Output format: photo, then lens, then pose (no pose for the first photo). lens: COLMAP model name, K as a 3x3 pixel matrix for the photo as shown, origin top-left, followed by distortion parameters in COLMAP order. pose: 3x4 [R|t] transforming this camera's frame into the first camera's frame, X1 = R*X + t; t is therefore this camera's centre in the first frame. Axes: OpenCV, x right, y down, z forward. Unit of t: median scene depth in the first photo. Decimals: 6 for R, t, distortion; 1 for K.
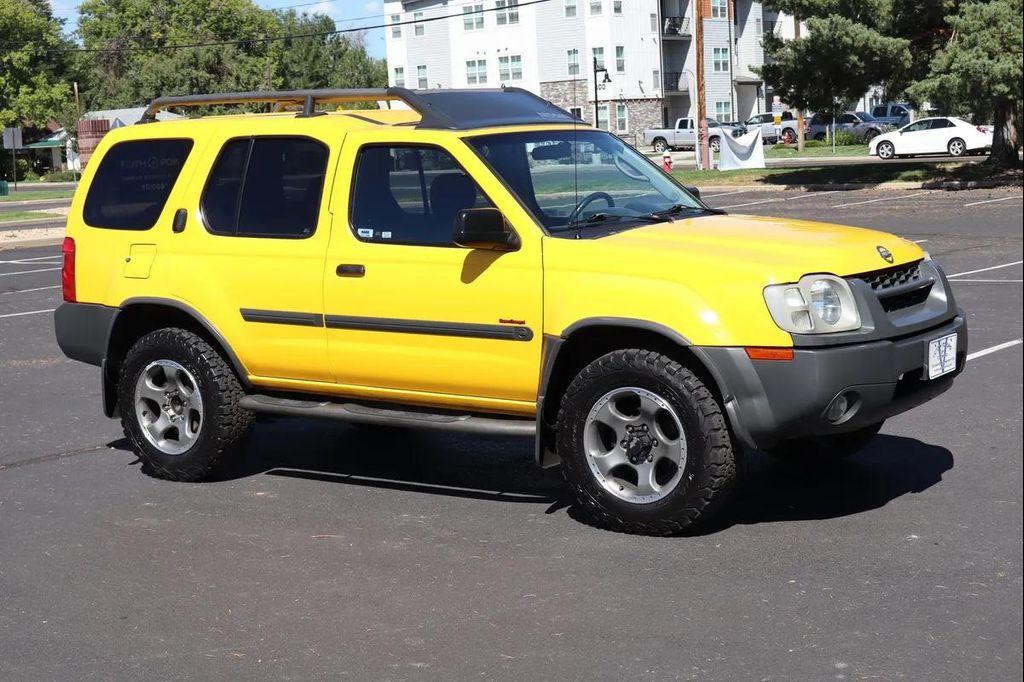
lens RADIAL K [[1609.1, 0, 512.0], [0, 1609.1, 341.0], [0, 0, 1]] dist [0.009680, -0.004004]
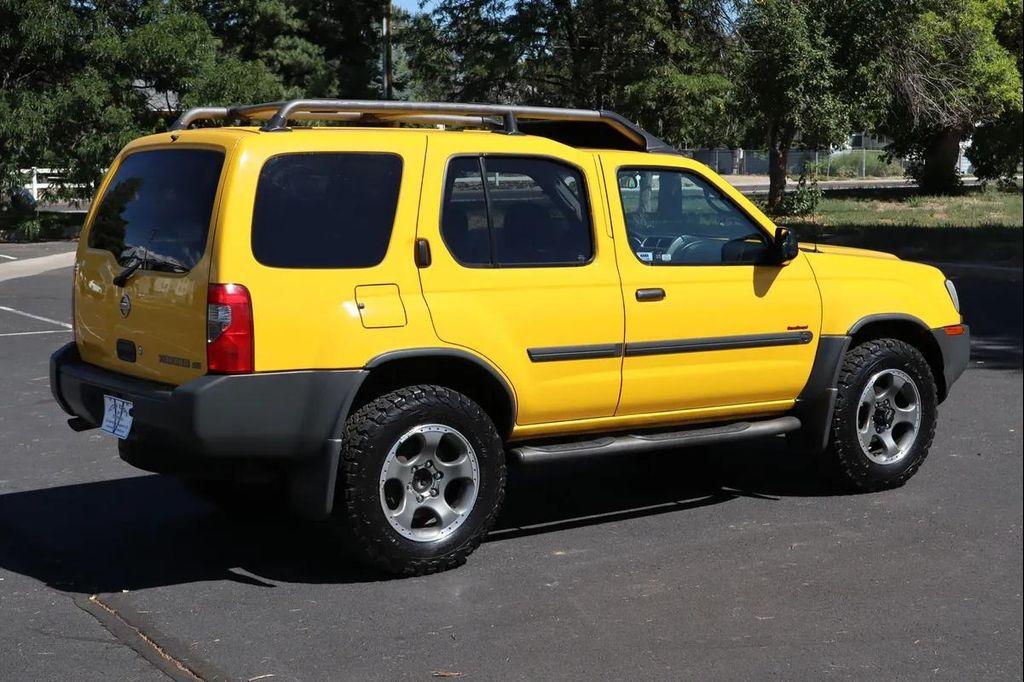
lens RADIAL K [[1665.5, 0, 512.0], [0, 1665.5, 341.0], [0, 0, 1]] dist [0.021771, -0.032909]
pose [[0.341100, -0.061635, 0.938004, -1.016640], [0.113638, 0.993234, 0.023940, -0.046760], [-0.933133, 0.098427, 0.345796, 0.687894]]
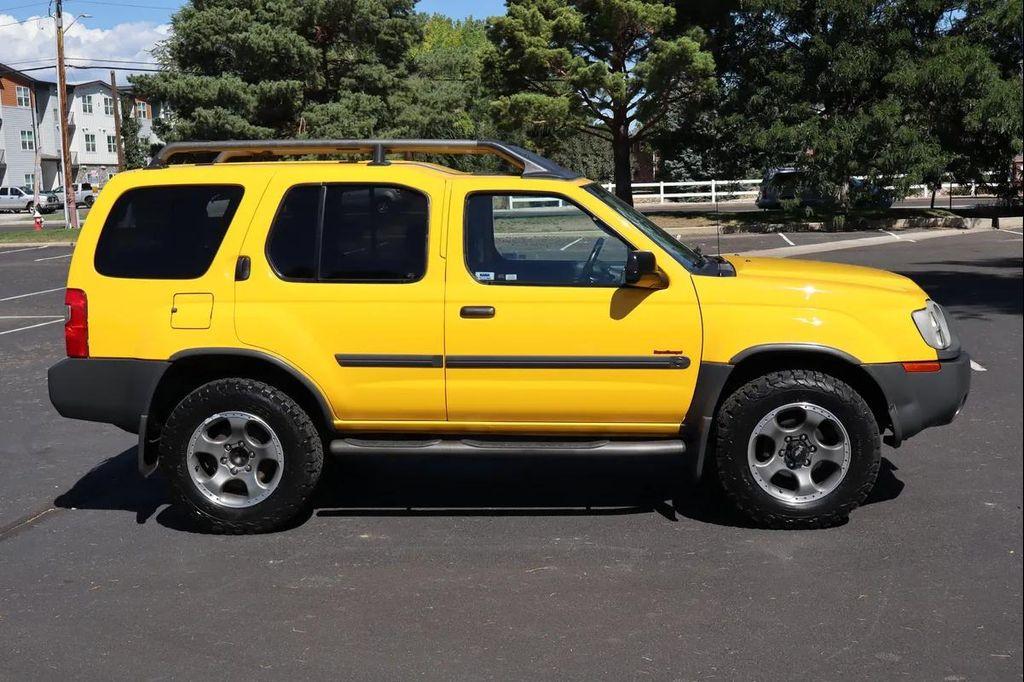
lens RADIAL K [[1204.1, 0, 512.0], [0, 1204.1, 341.0], [0, 0, 1]] dist [0.012196, 0.006296]
pose [[0.864141, -0.047126, 0.501039, -0.445746], [0.054031, 0.998539, 0.000731, -0.022959], [-0.500342, 0.026440, 0.865424, 0.293719]]
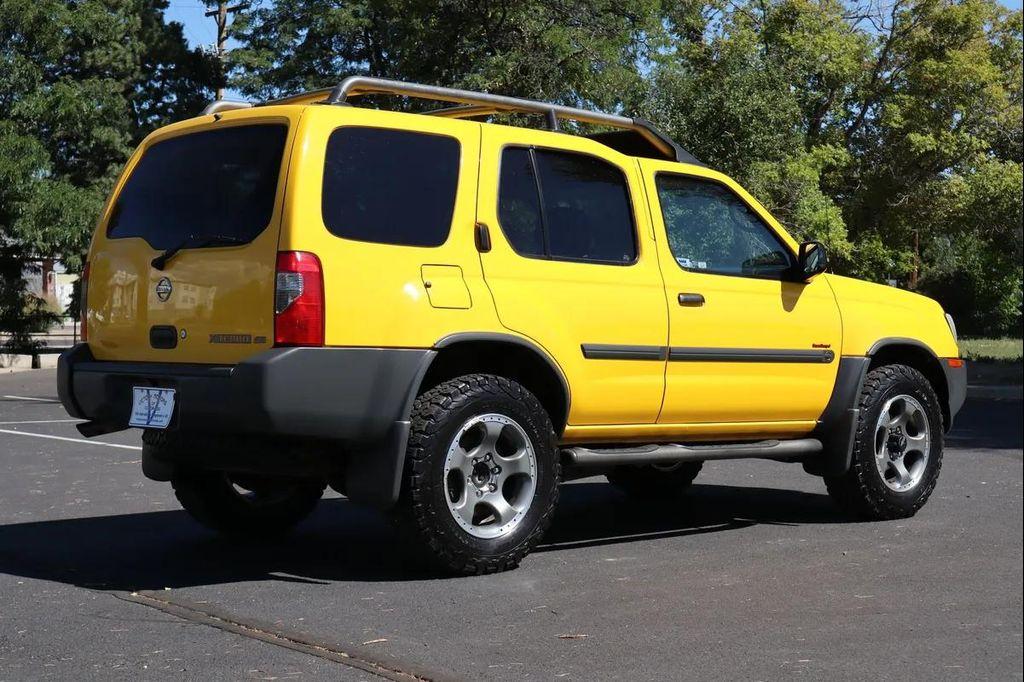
lens RADIAL K [[1694.3, 0, 512.0], [0, 1694.3, 341.0], [0, 0, 1]] dist [0.001632, 0.116944]
pose [[0.223886, 0.036158, 0.973944, -1.039889], [0.109327, 0.992073, -0.061962, 0.029533], [-0.968464, 0.120351, 0.218158, 0.833896]]
